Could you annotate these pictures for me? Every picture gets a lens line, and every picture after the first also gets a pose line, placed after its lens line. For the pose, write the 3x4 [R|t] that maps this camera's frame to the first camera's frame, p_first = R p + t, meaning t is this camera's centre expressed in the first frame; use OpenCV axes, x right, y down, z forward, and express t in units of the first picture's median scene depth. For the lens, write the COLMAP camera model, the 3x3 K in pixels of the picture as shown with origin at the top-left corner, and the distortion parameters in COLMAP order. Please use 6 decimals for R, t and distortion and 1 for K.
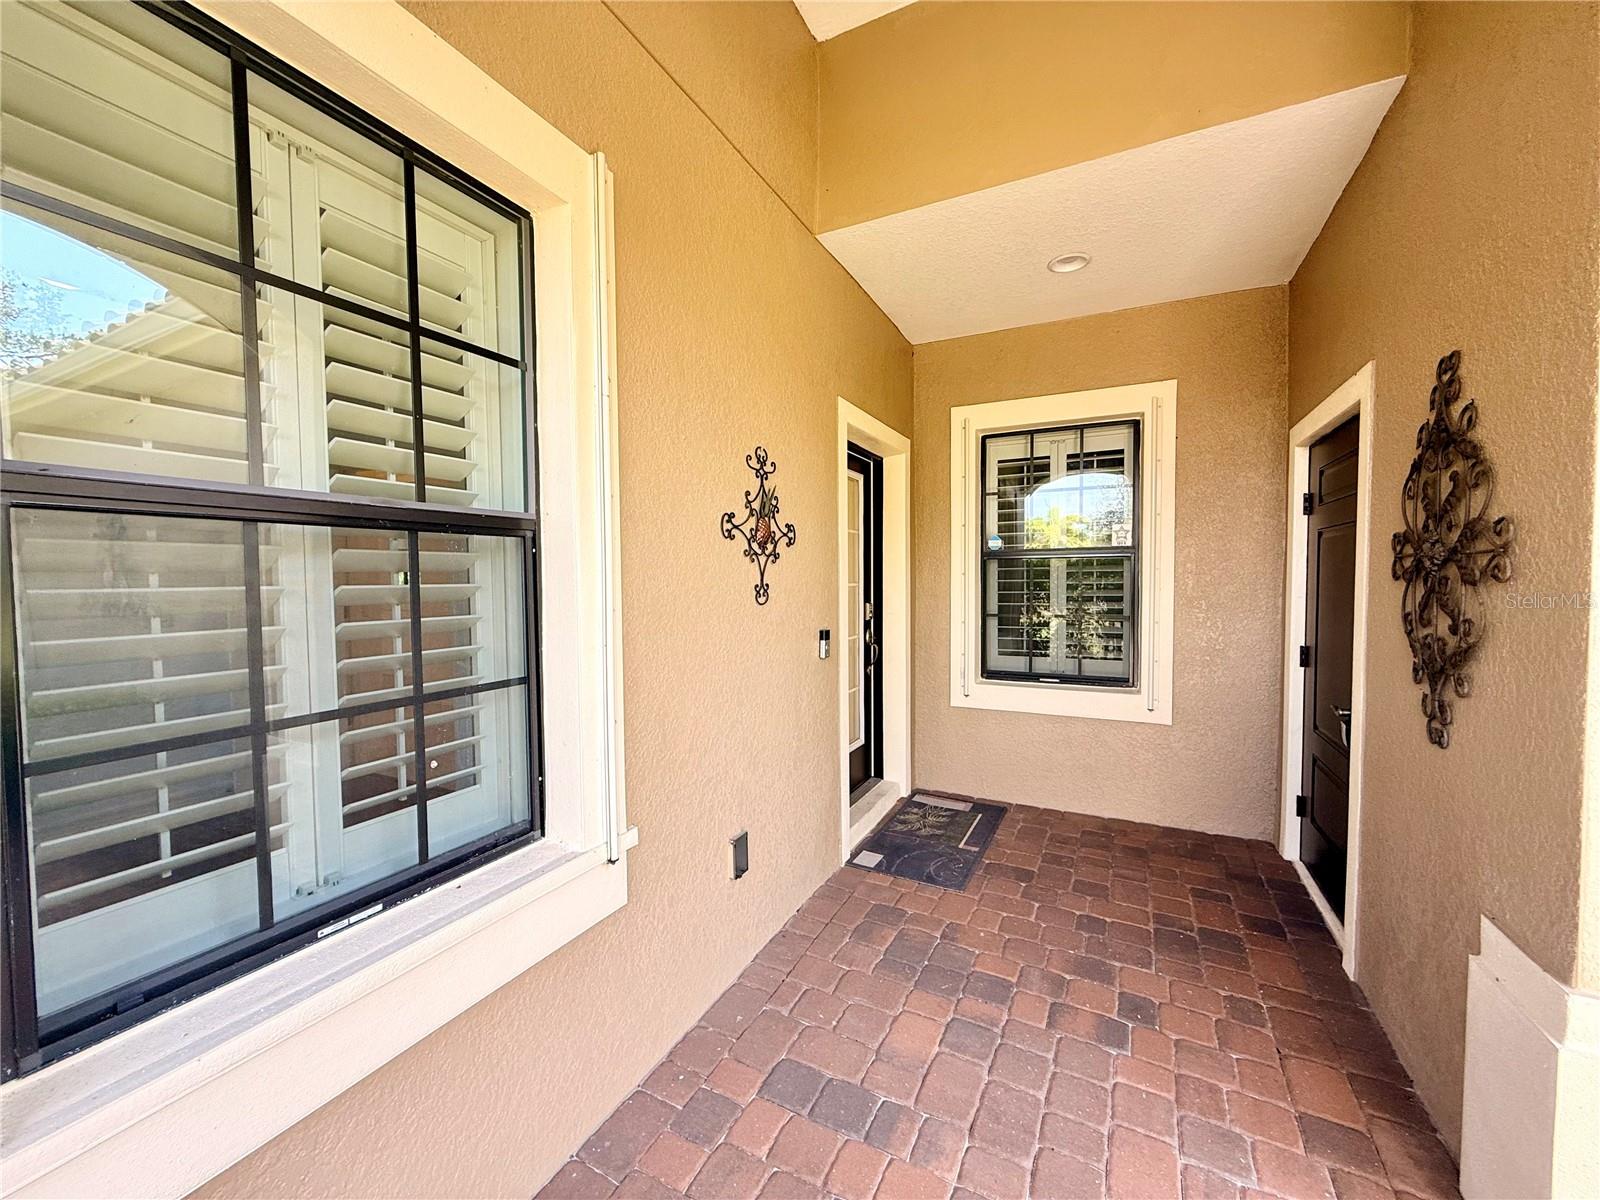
lens RADIAL K [[646.6, 0, 800.0], [0, 646.6, 600.0], [0, 0, 1]] dist [0.001690, 0.000234]
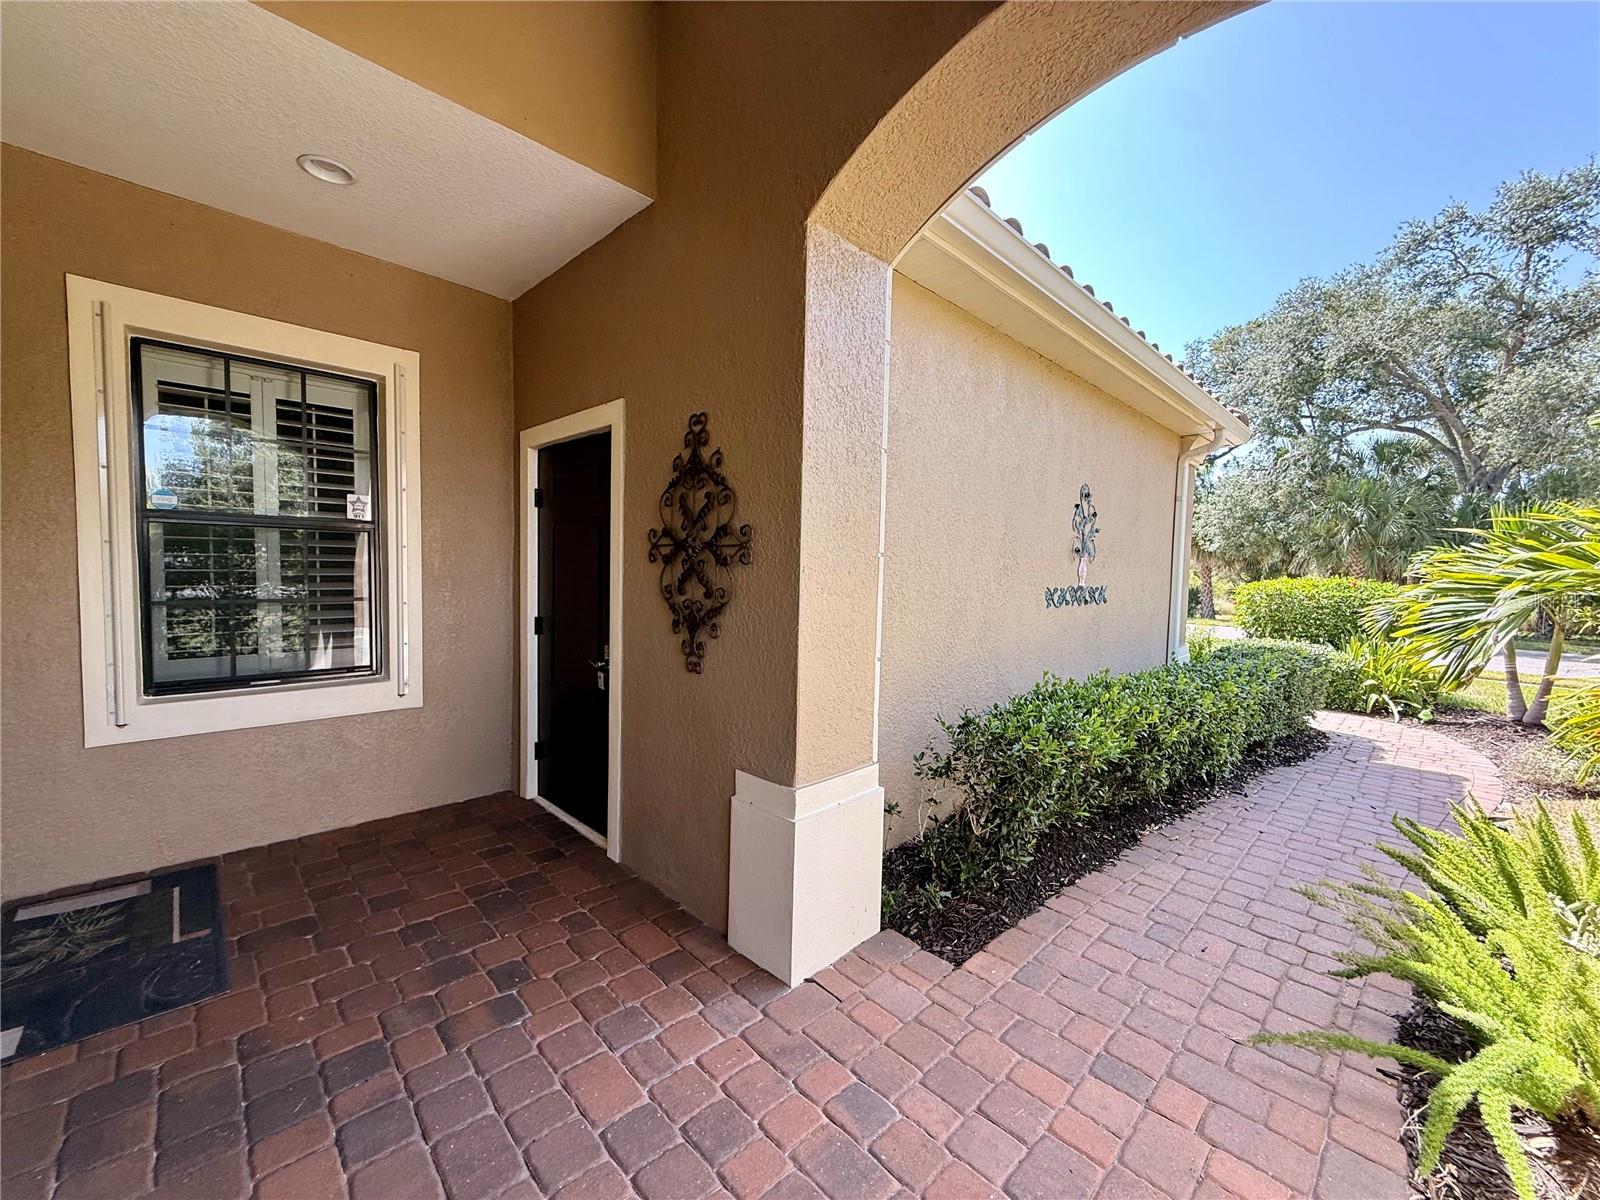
lens RADIAL K [[646.6, 0, 800.0], [0, 646.6, 600.0], [0, 0, 1]] dist [0.001690, 0.000234]
pose [[0.299932, -0.035521, 0.953299, -0.213181], [0.009570, 0.999368, 0.034227, 0.003821], [-0.953913, -0.001143, 0.300083, 0.180214]]
